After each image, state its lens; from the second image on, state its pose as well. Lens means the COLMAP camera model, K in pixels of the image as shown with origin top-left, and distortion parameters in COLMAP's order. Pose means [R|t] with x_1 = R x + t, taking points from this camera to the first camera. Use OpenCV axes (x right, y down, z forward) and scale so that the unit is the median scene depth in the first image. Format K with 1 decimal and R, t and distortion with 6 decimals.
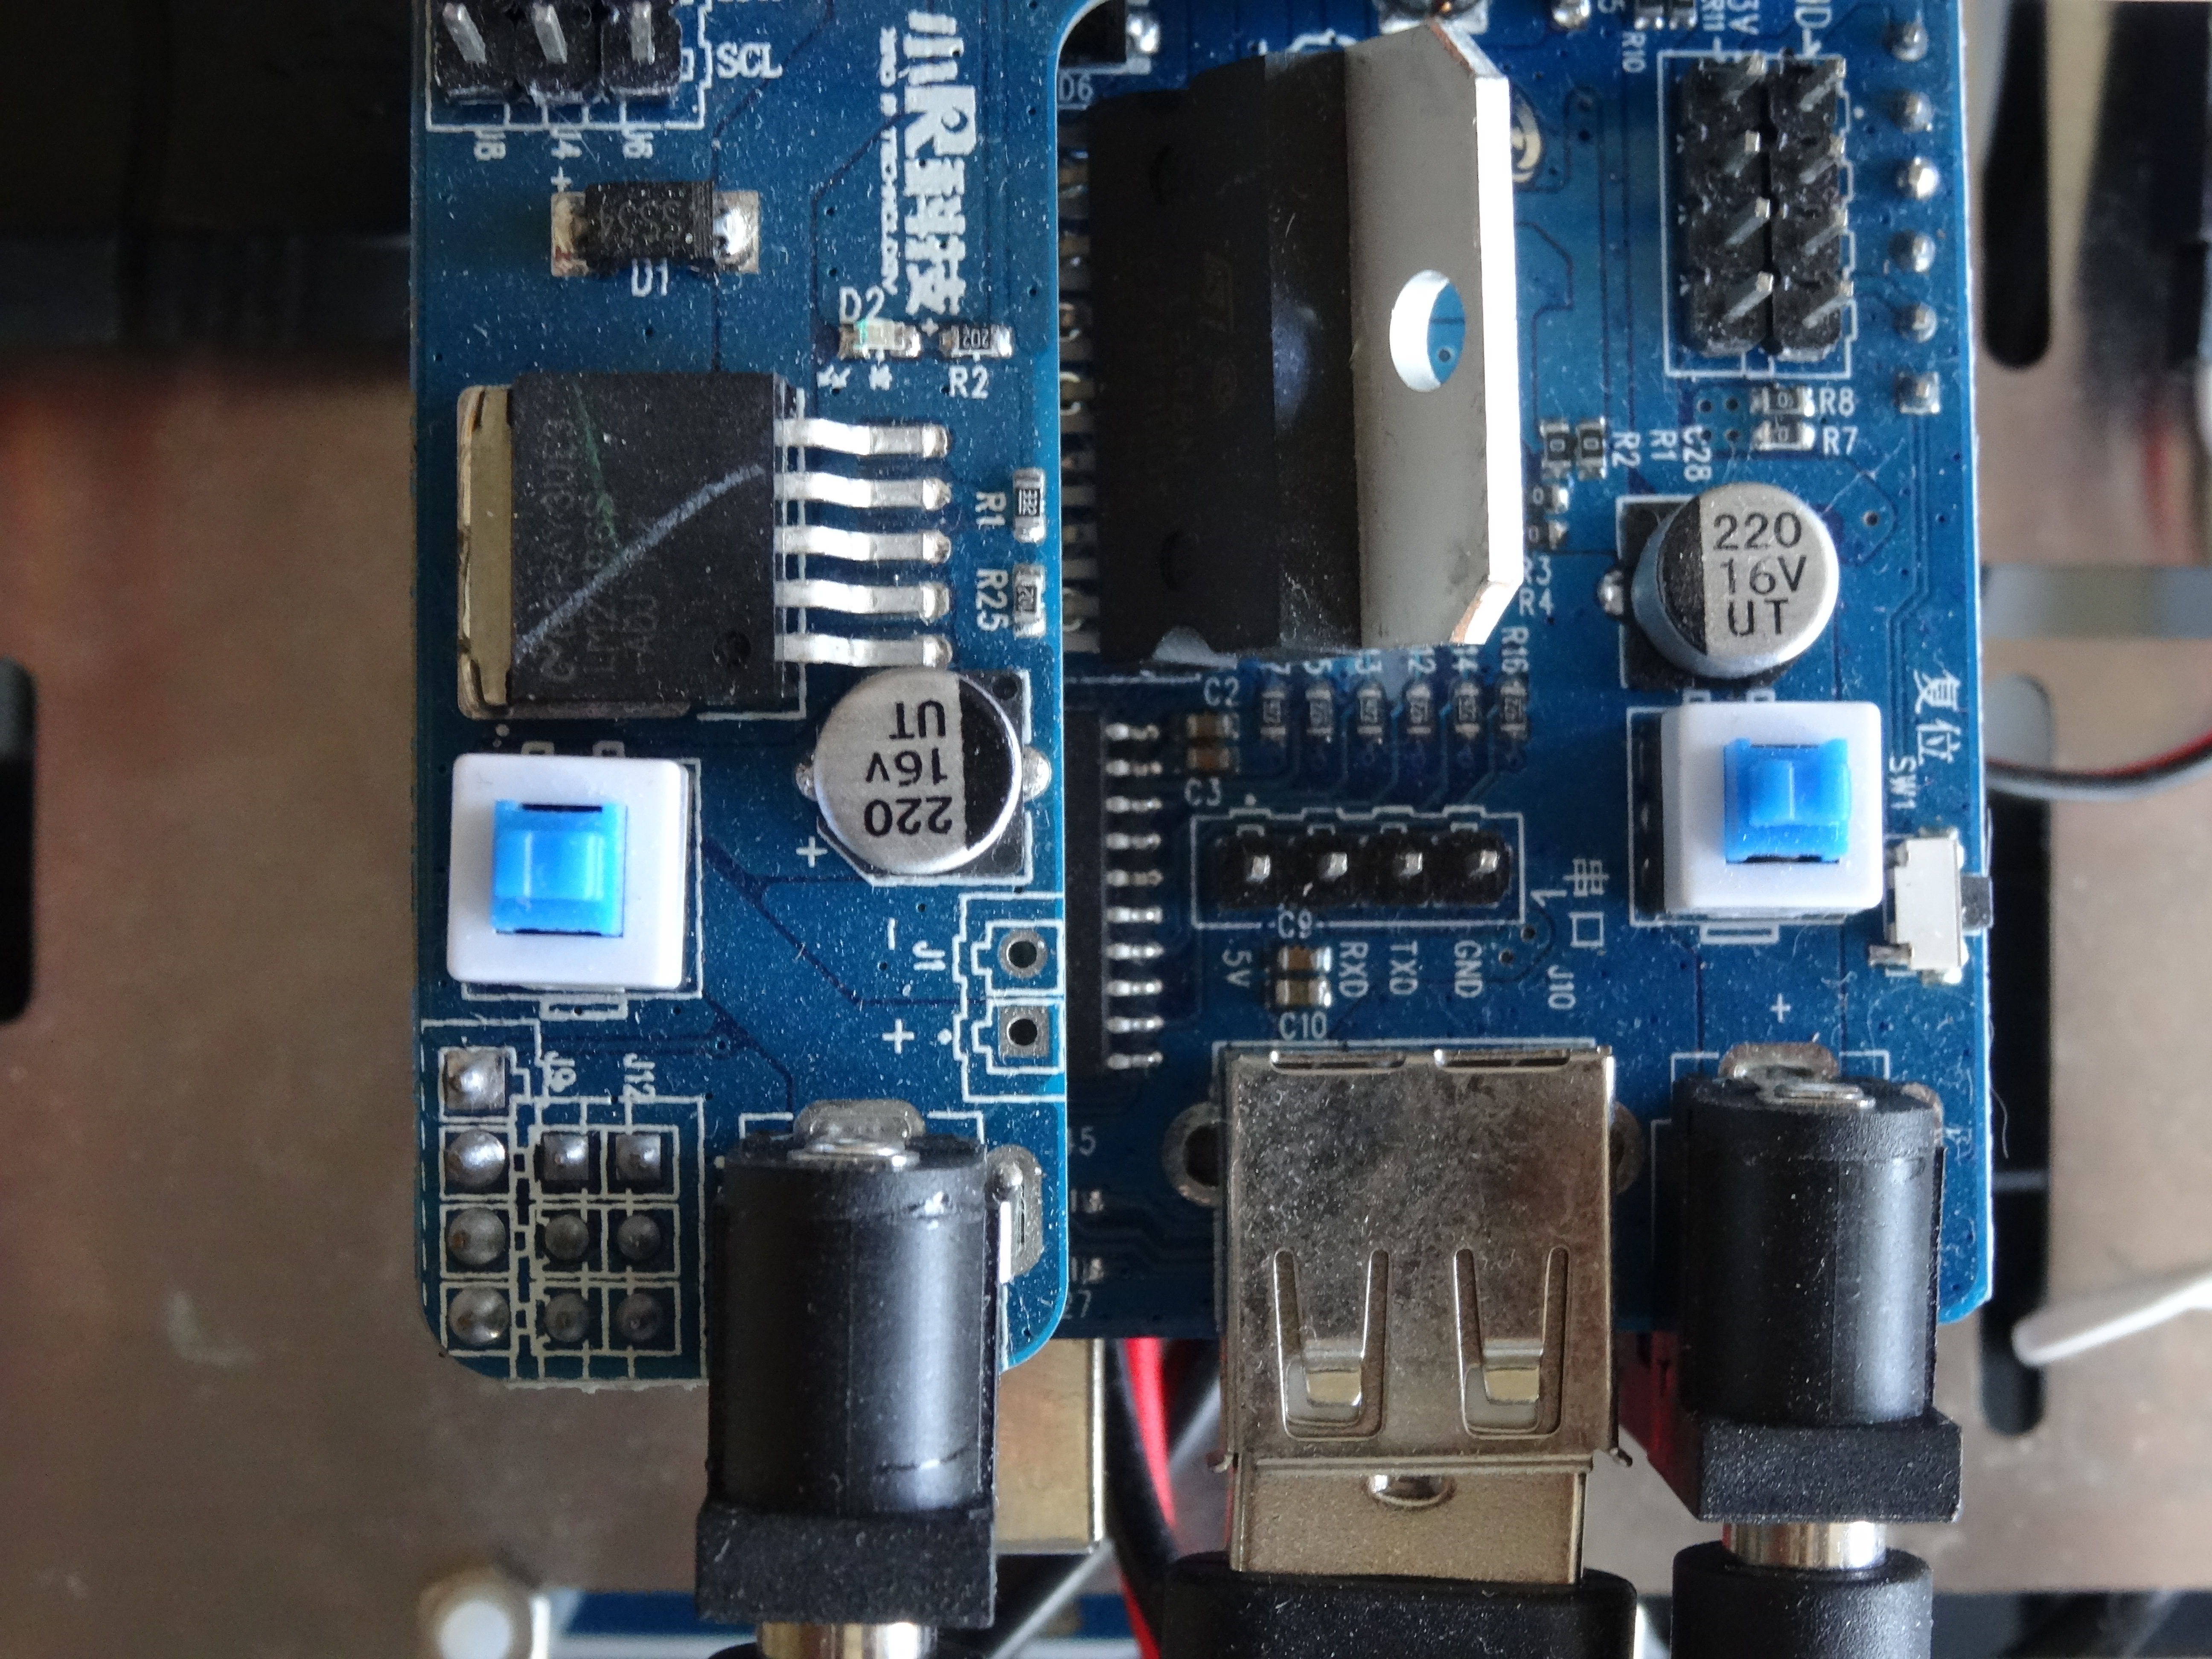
lens RADIAL K [[1117.8, 0, 1106.3], [0, 1117.8, 828.2], [0, 0, 1]] dist [-0.015456, 0.000527]
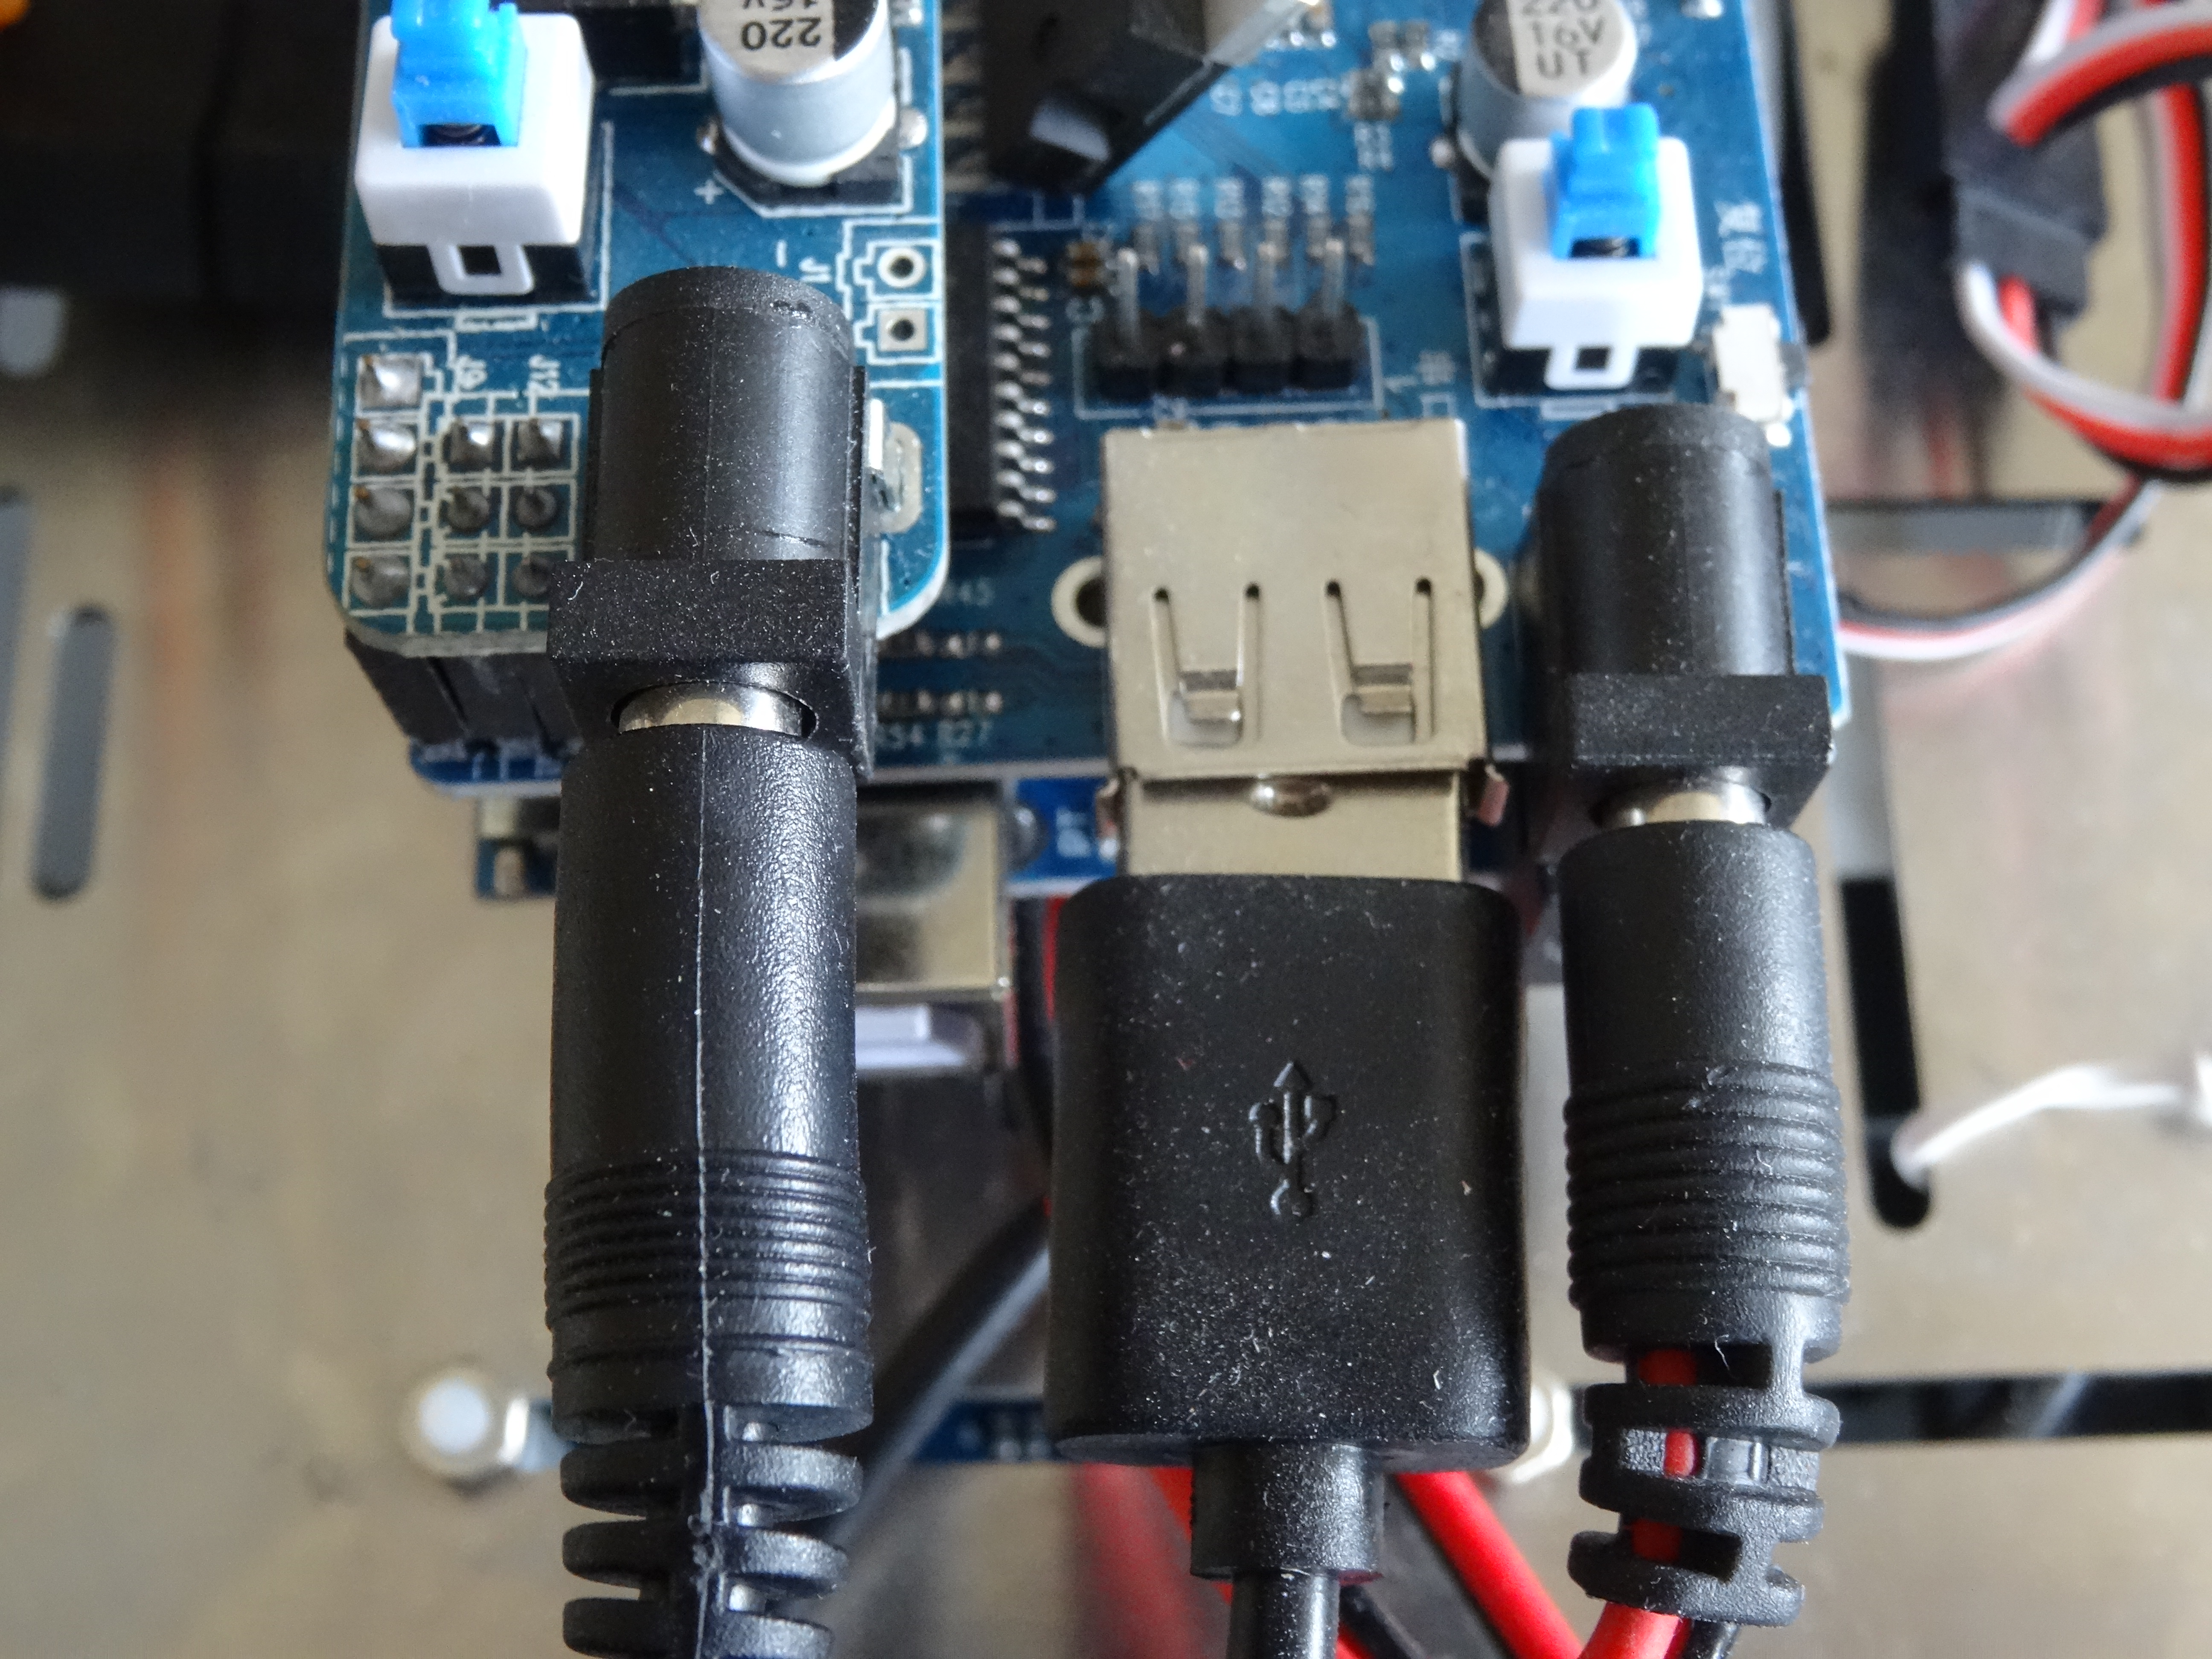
lens RADIAL K [[949.9, 0, 1071.2], [0, 949.9, 933.4], [0, 0, 1]] dist [-0.011903, -0.000160]
pose [[0.999602, -0.027692, -0.005384, 0.077615], [0.027084, 0.995429, -0.091578, 0.856374], [0.007896, 0.091396, 0.995783, 0.151402]]
